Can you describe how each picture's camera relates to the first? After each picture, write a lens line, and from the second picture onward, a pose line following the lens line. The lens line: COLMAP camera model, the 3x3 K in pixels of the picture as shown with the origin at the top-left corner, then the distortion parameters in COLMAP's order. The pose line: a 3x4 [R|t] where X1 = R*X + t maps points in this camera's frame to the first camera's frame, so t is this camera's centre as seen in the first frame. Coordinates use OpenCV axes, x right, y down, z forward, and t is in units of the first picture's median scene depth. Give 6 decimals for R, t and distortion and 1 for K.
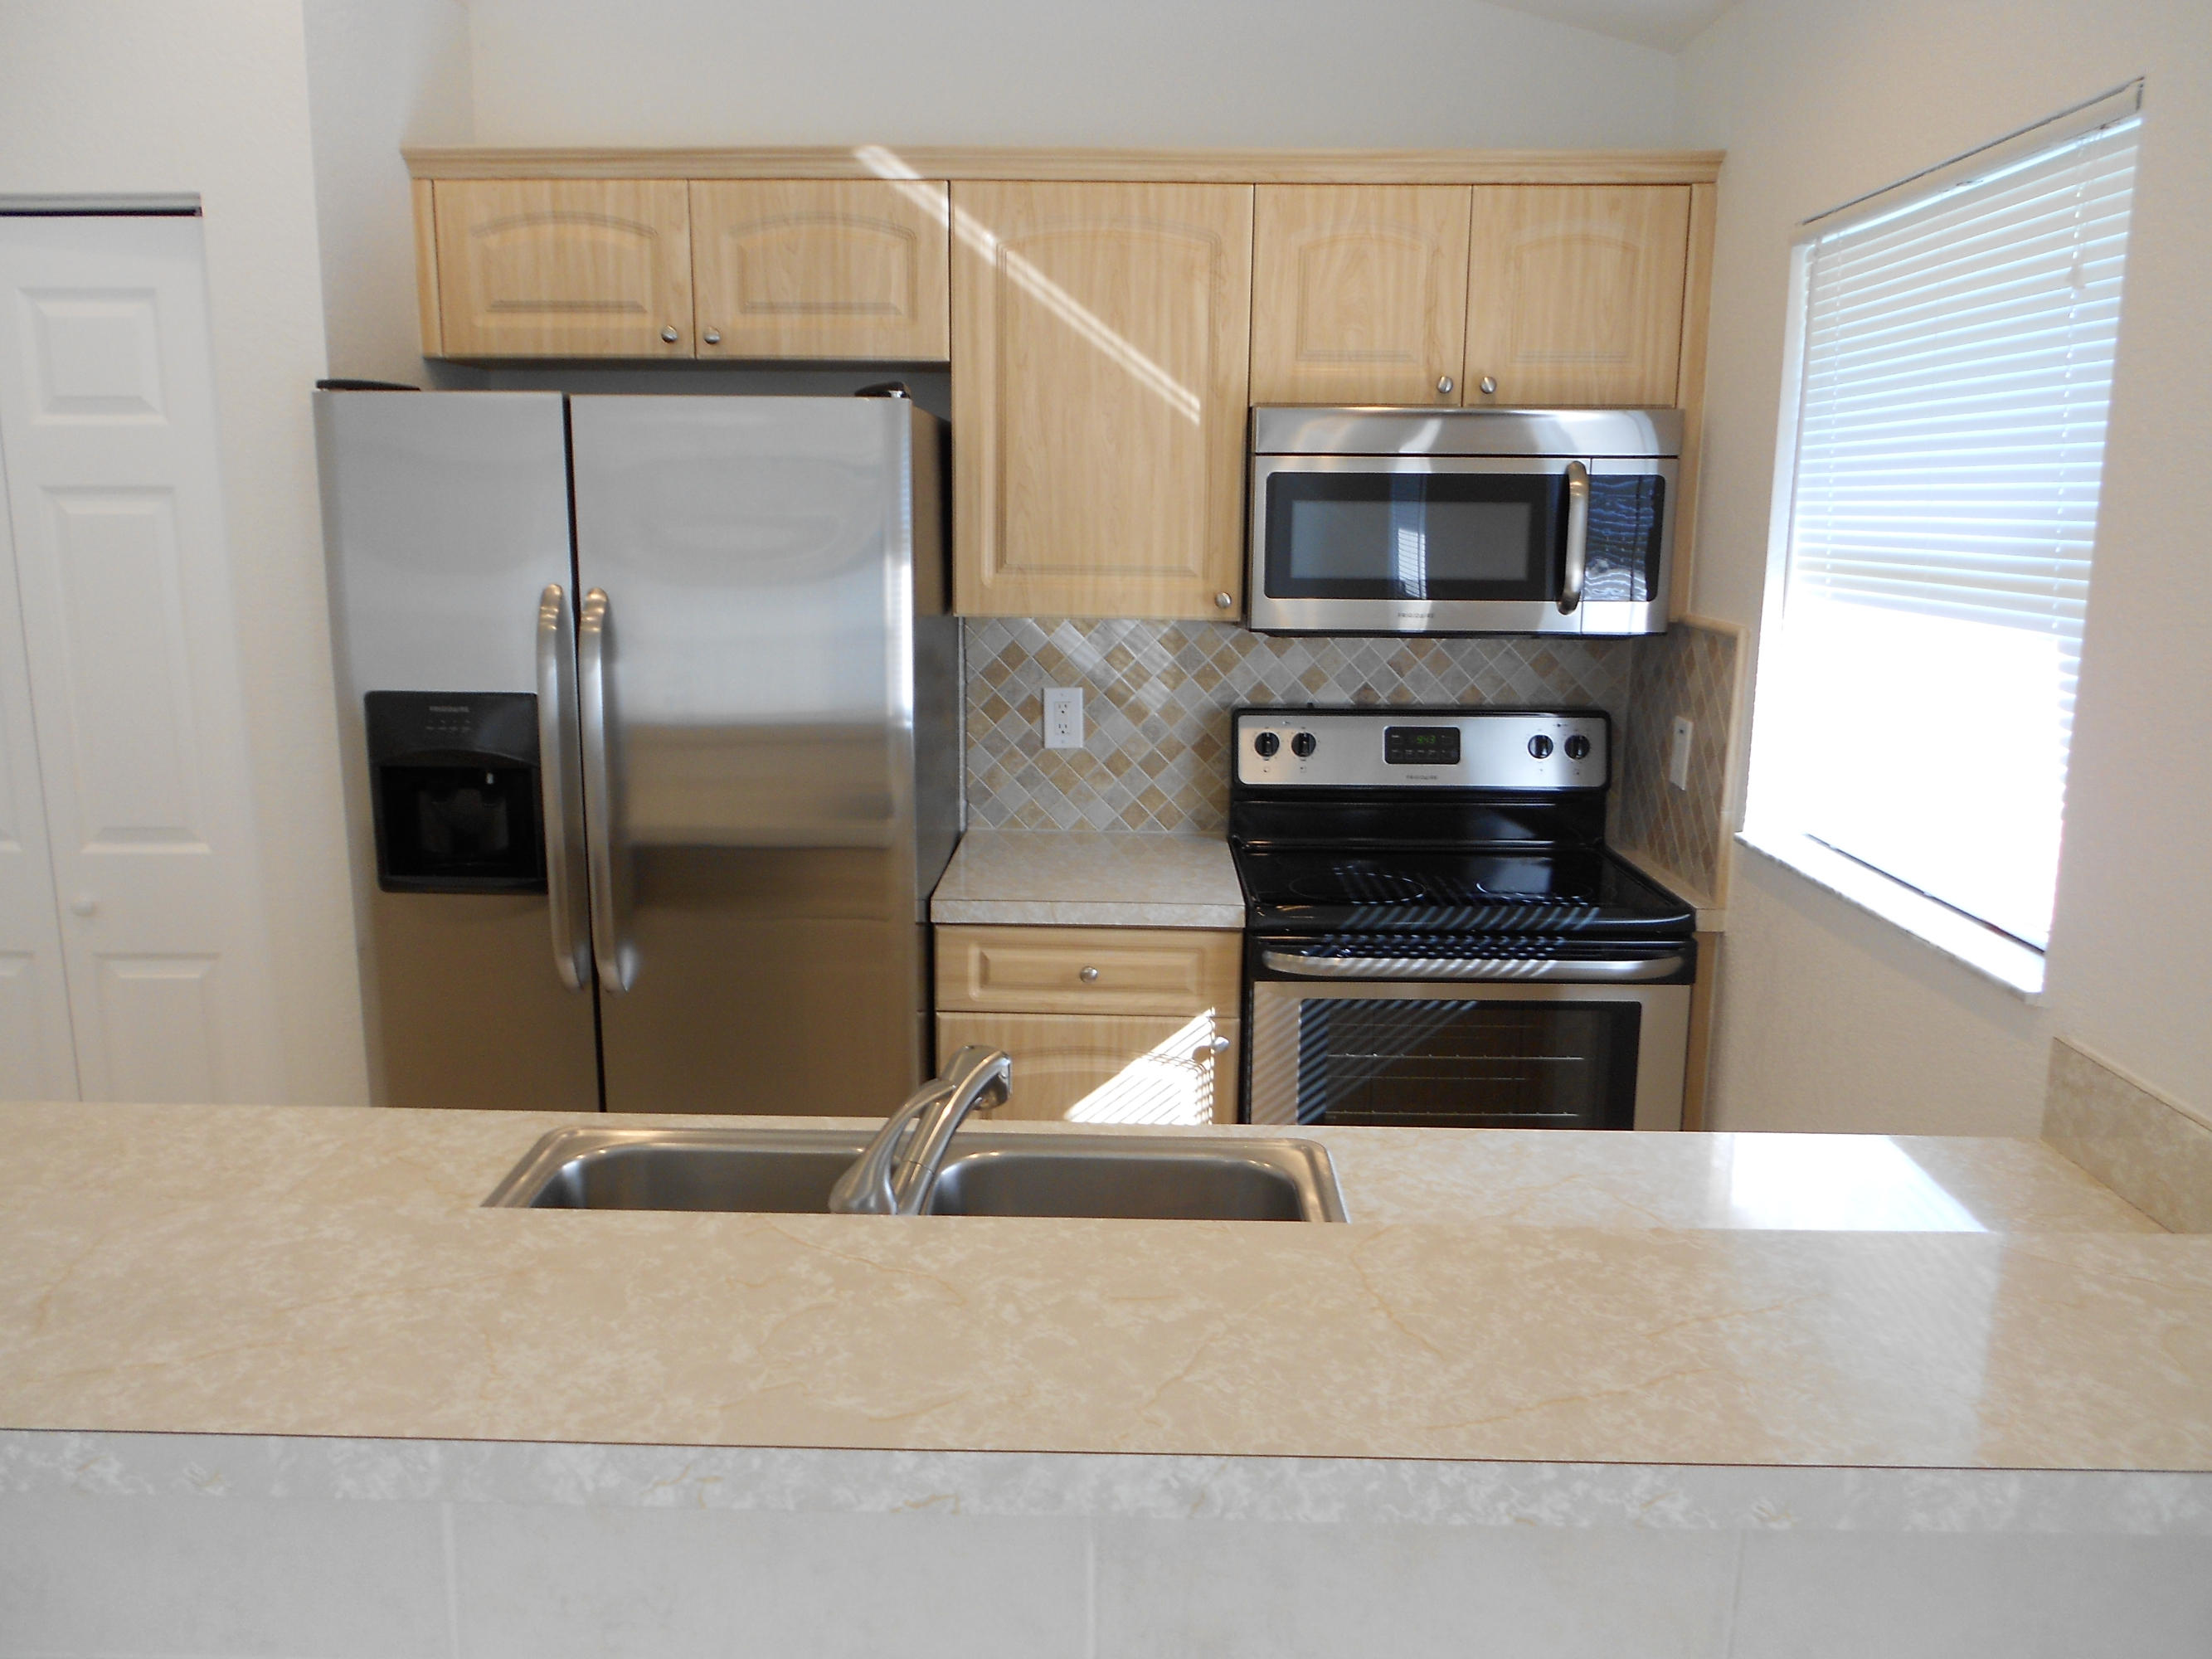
lens RADIAL K [[1666.3, 0, 1103.7], [0, 1666.3, 854.6], [0, 0, 1]] dist [-0.002736, -0.049599]
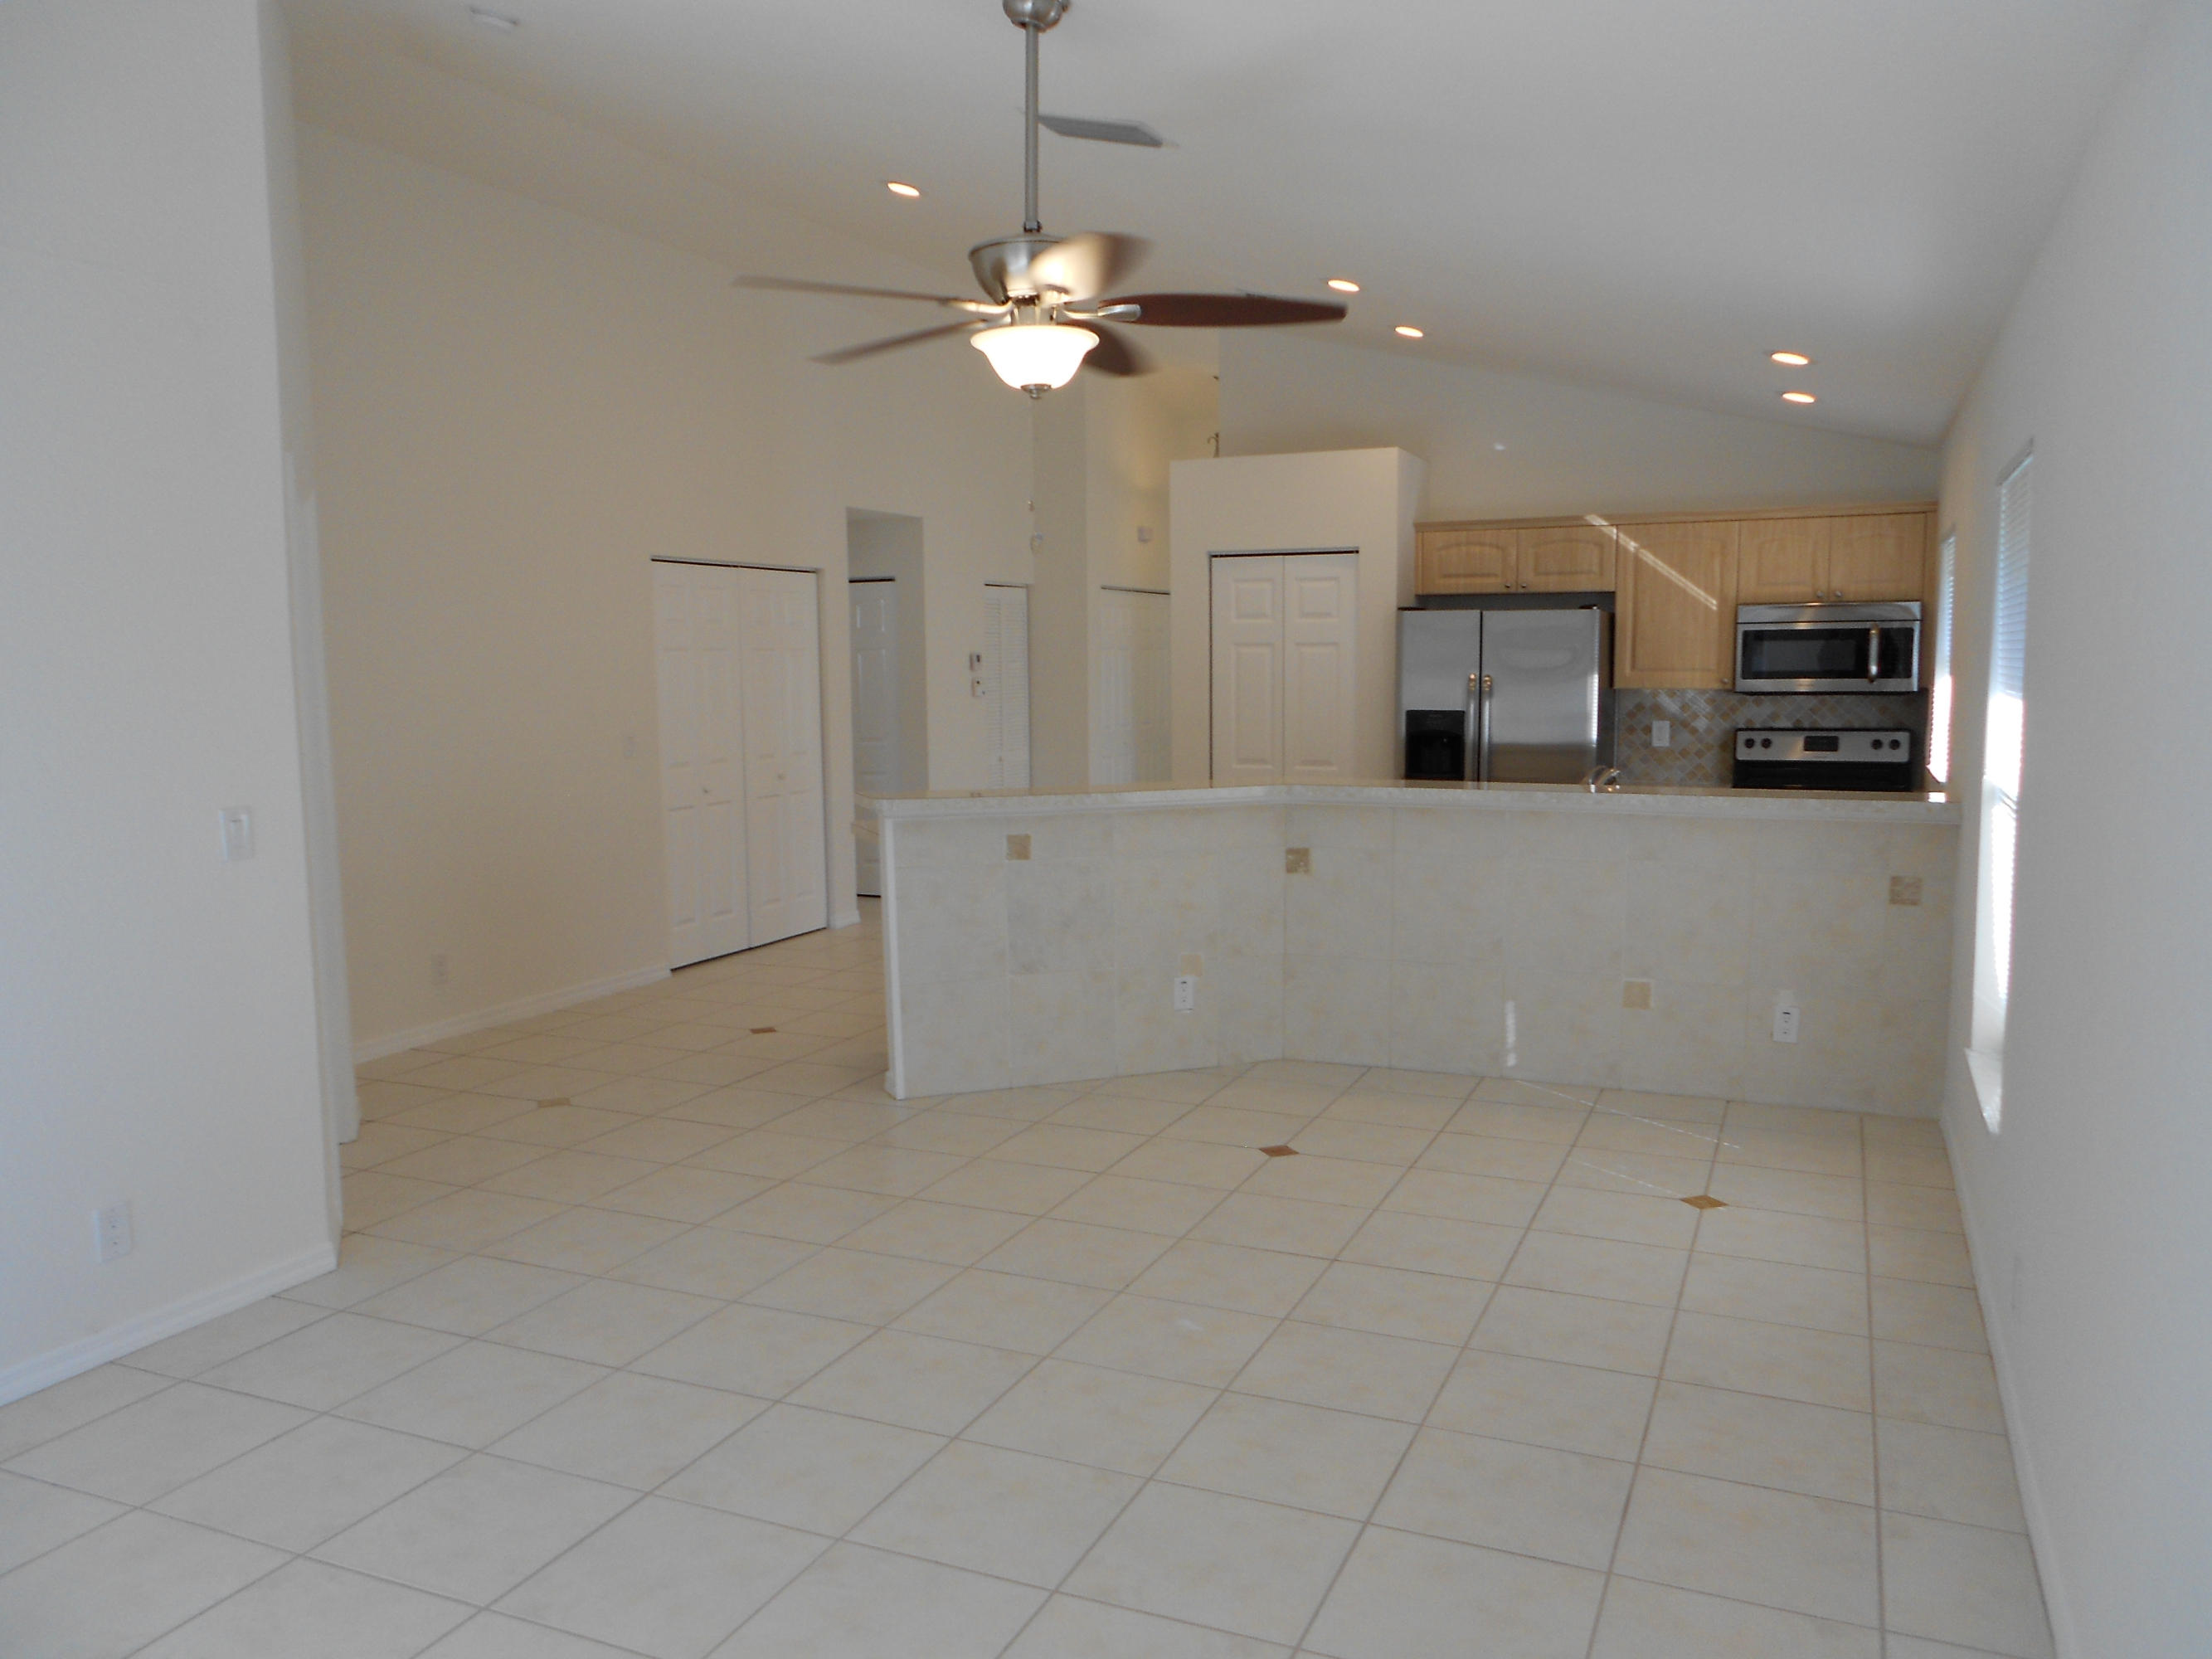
lens RADIAL K [[1686.1, 0, 1142.2], [0, 1686.1, 838.9], [0, 0, 1]] dist [-0.001253, 0.136921]
pose [[0.930460, 0.025109, -0.365533, 0.196587], [-0.061046, 0.994328, -0.087090, 0.369258], [0.361273, 0.103348, 0.926715, -1.696432]]
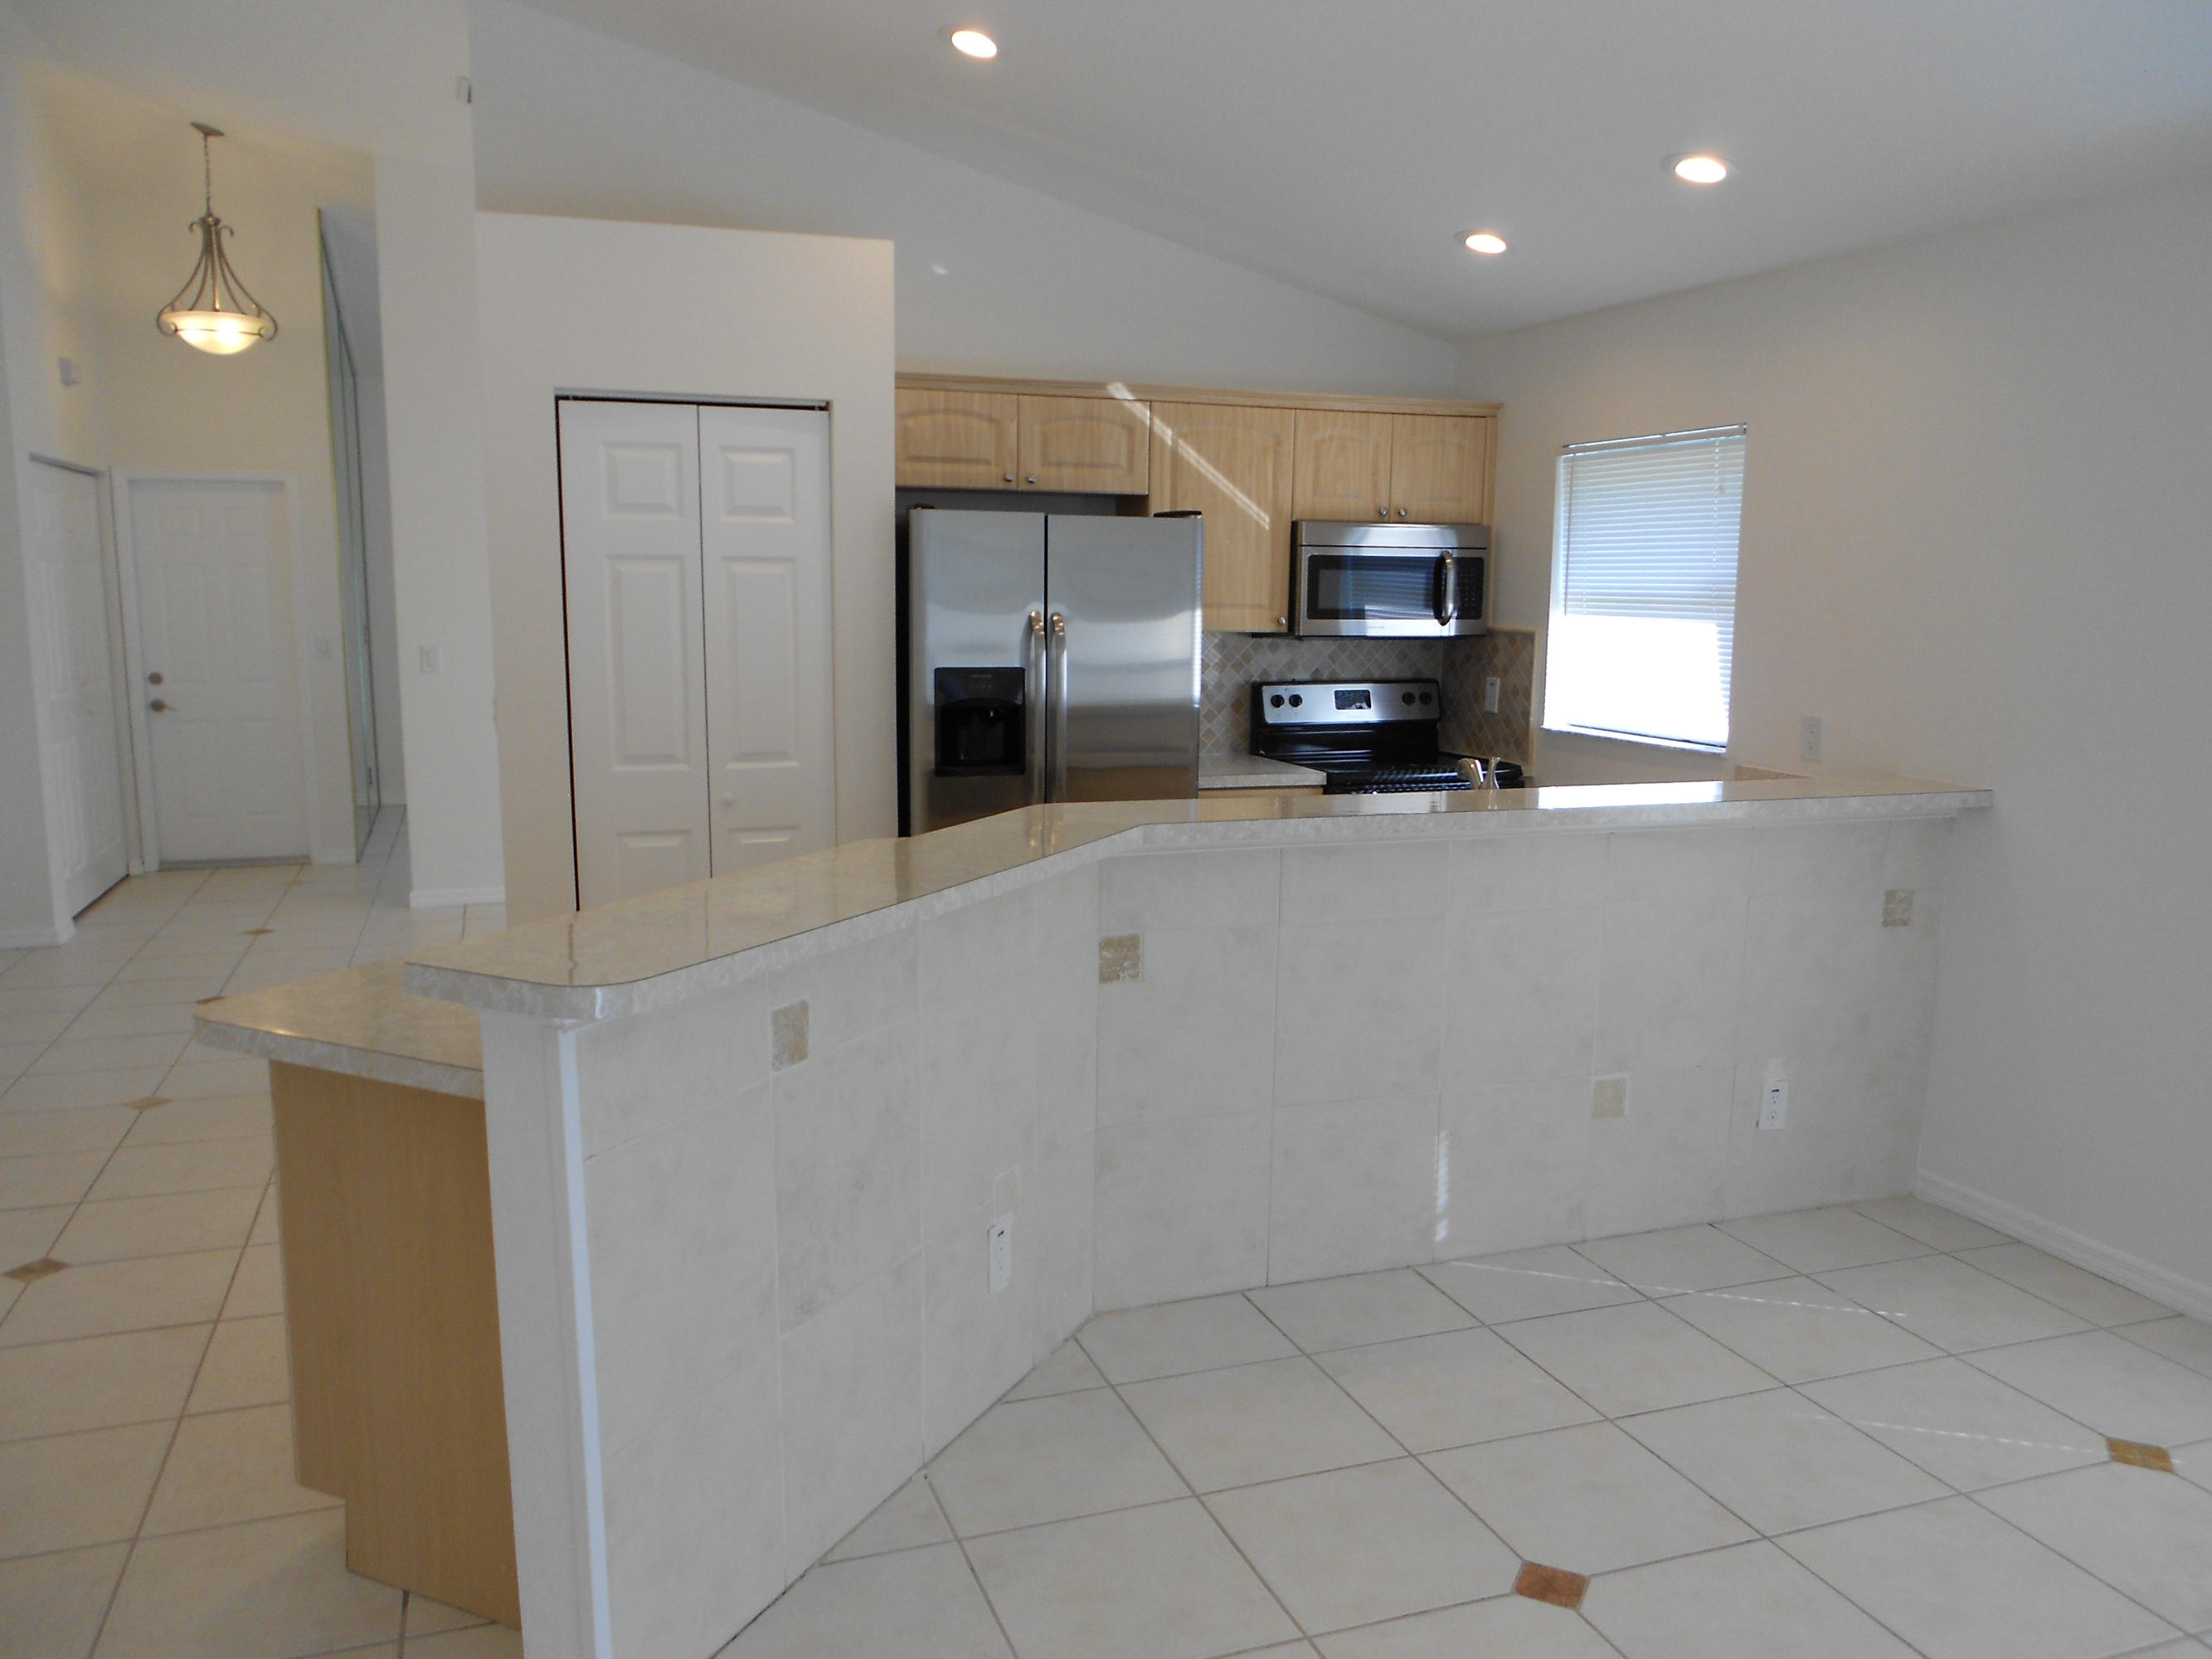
lens RADIAL K [[1679.9, 0, 1106.0], [0, 1679.9, 829.5], [0, 0, 1]] dist [-0.005298, -0.002025]
pose [[0.932364, -0.051719, 0.357803, -0.834264], [0.071433, 0.996557, -0.042092, 0.155023], [-0.354394, 0.064804, 0.932848, -0.721954]]
